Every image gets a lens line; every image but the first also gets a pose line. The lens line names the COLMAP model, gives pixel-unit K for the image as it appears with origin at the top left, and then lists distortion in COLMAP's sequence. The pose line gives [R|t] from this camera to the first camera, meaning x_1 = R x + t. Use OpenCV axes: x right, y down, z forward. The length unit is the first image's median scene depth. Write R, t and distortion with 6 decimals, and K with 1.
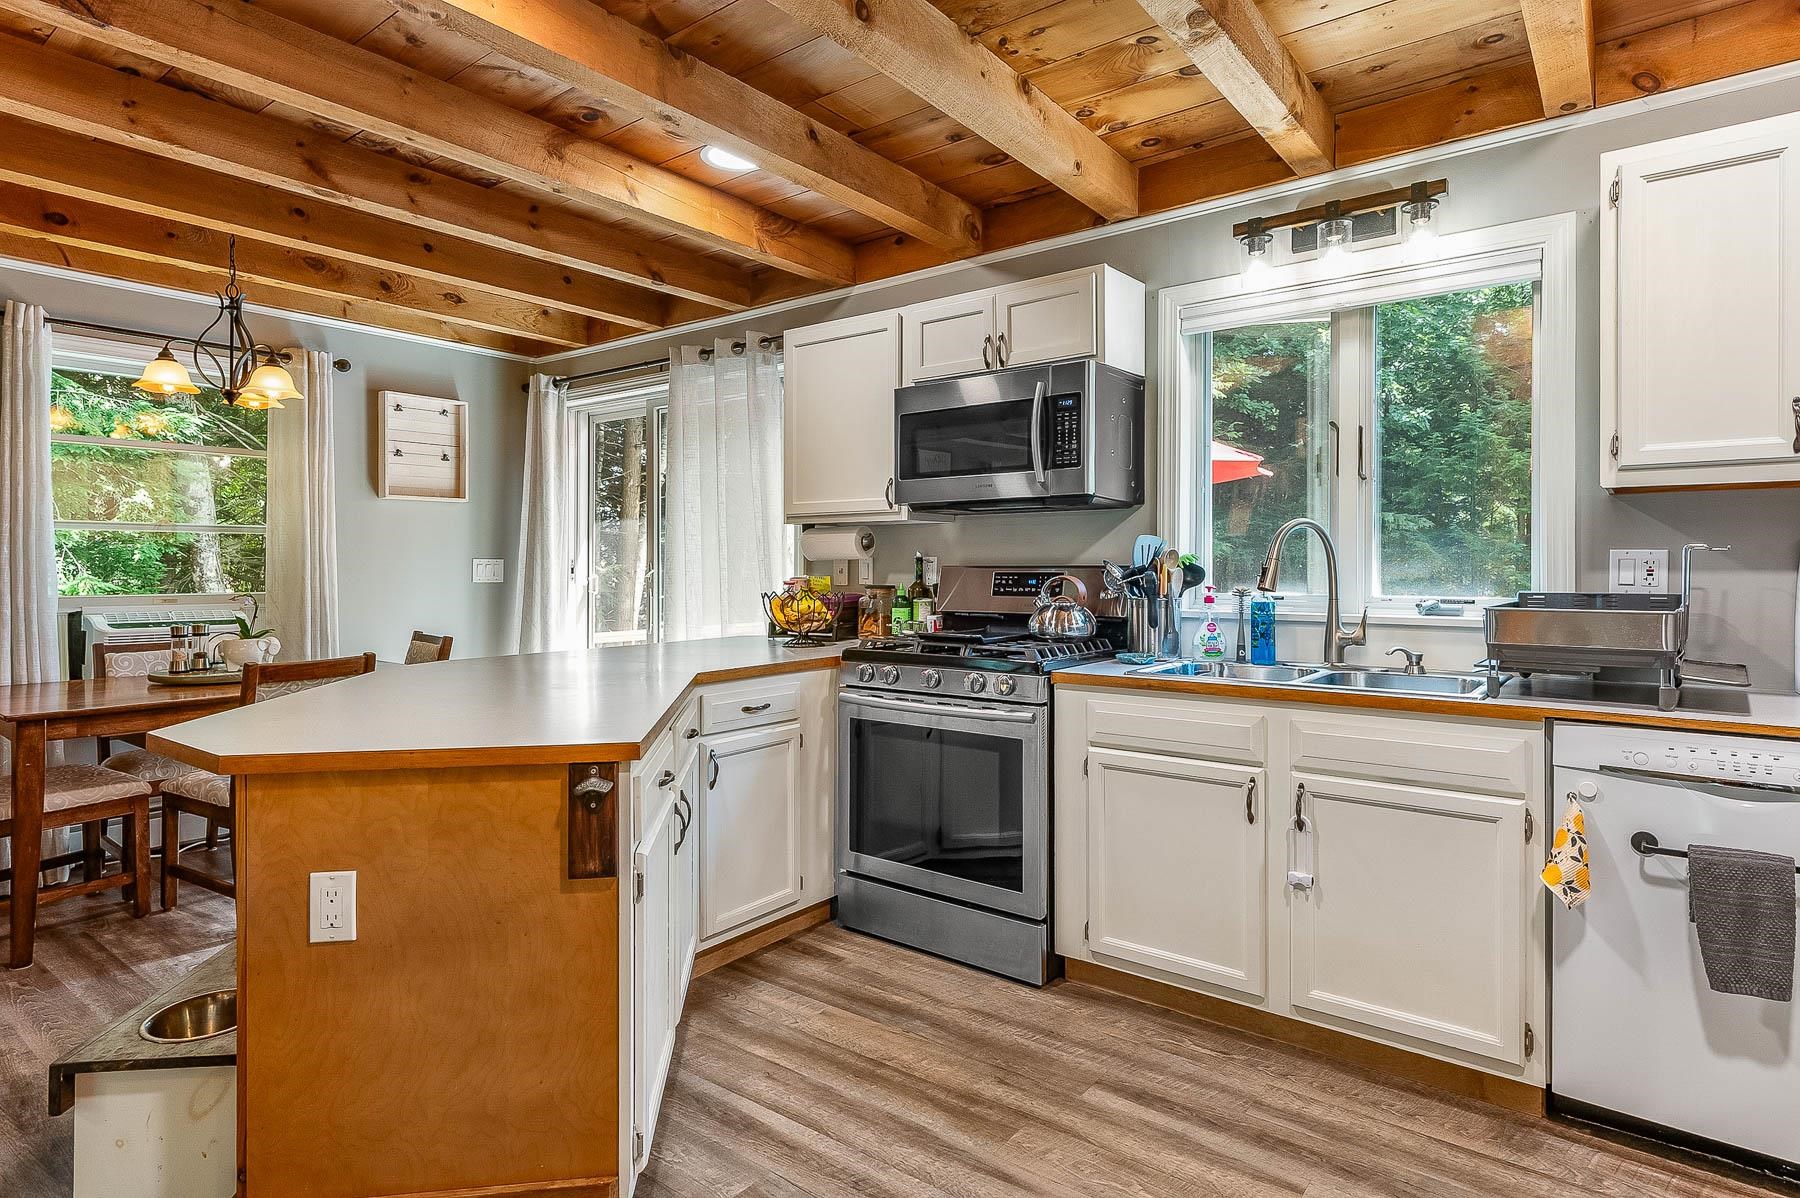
lens RADIAL K [[941.7, 0, 894.6], [0, 941.7, 578.9], [0, 0, 1]] dist [-0.000601, 0.000332]
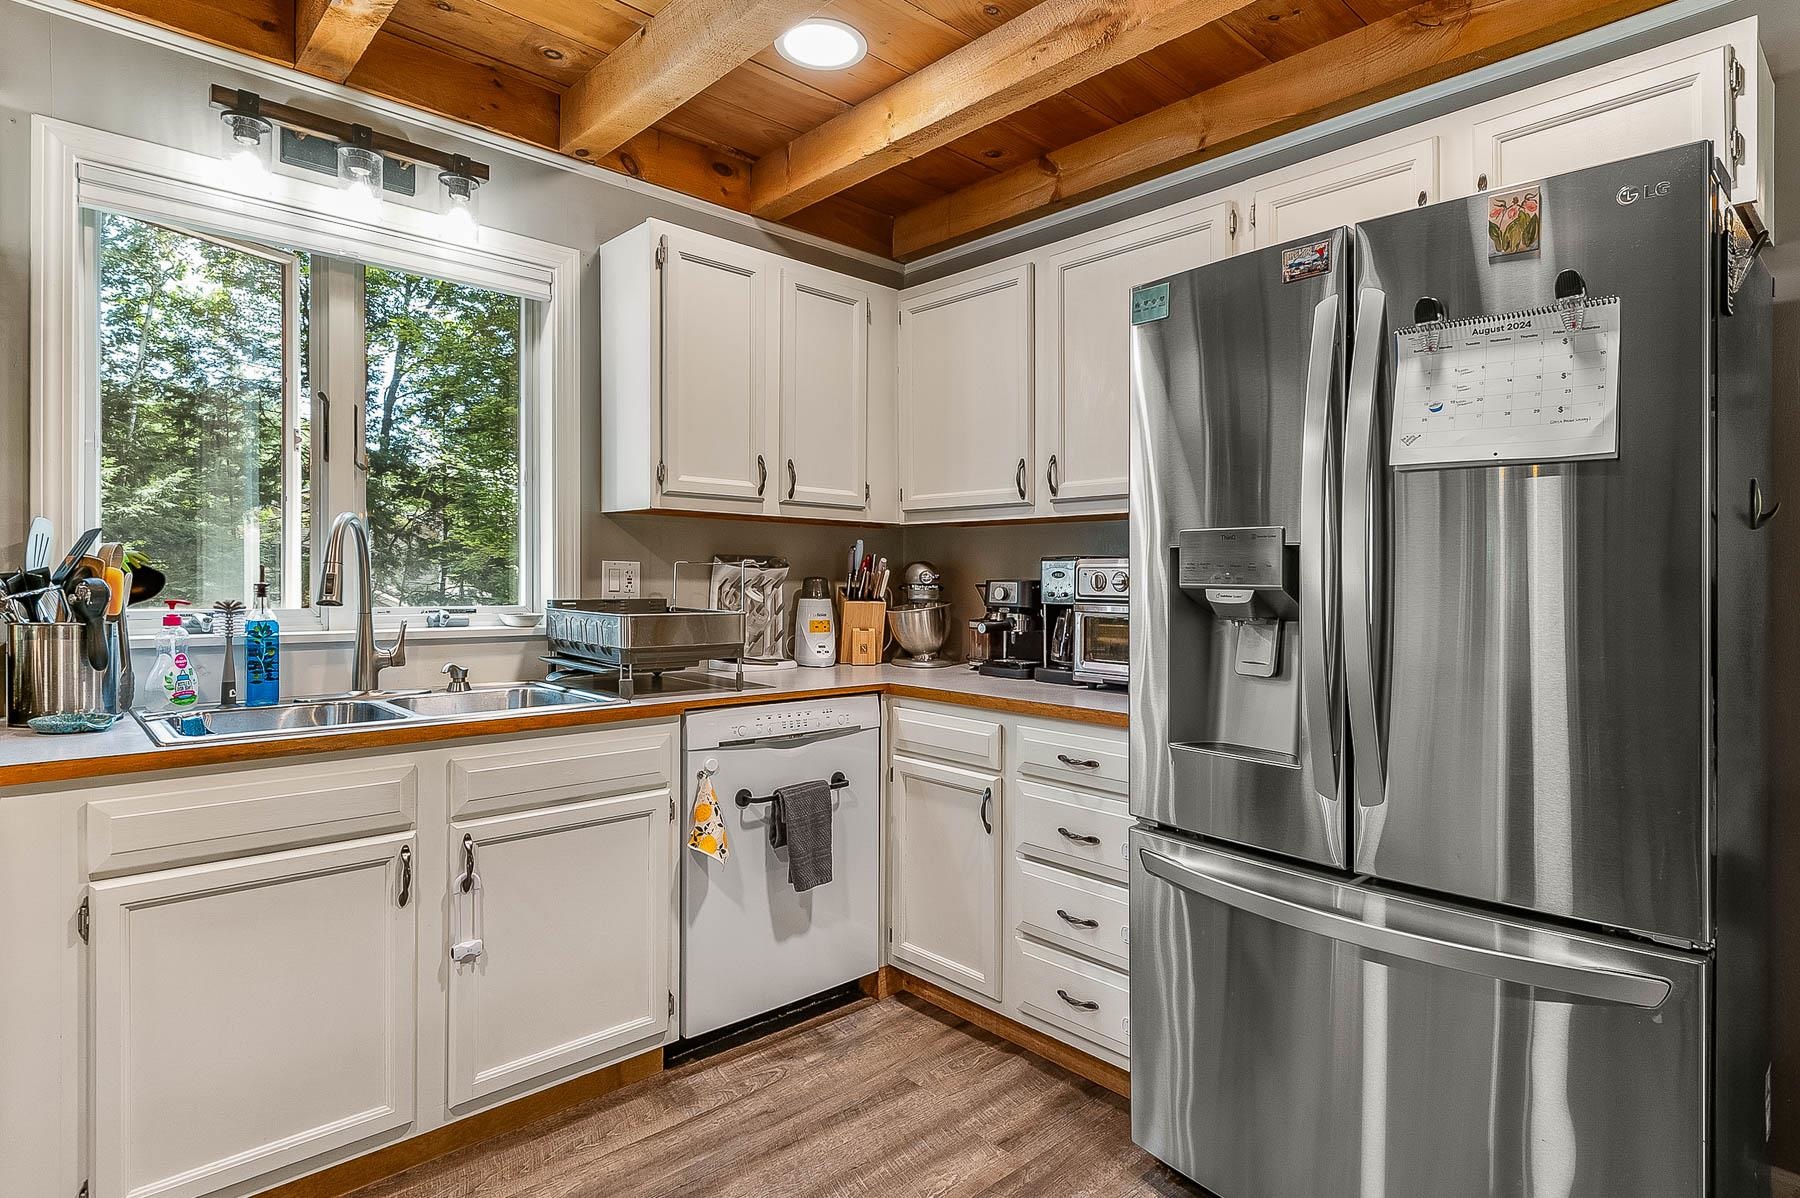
lens RADIAL K [[977.7, 0, 901.4], [0, 977.7, 584.8], [0, 0, 1]] dist [0.002504, 0.000088]
pose [[0.137596, -0.005319, 0.990474, -0.270456], [0.004313, 0.999979, 0.004771, -0.004378], [-0.990479, 0.003616, 0.137616, 0.363595]]
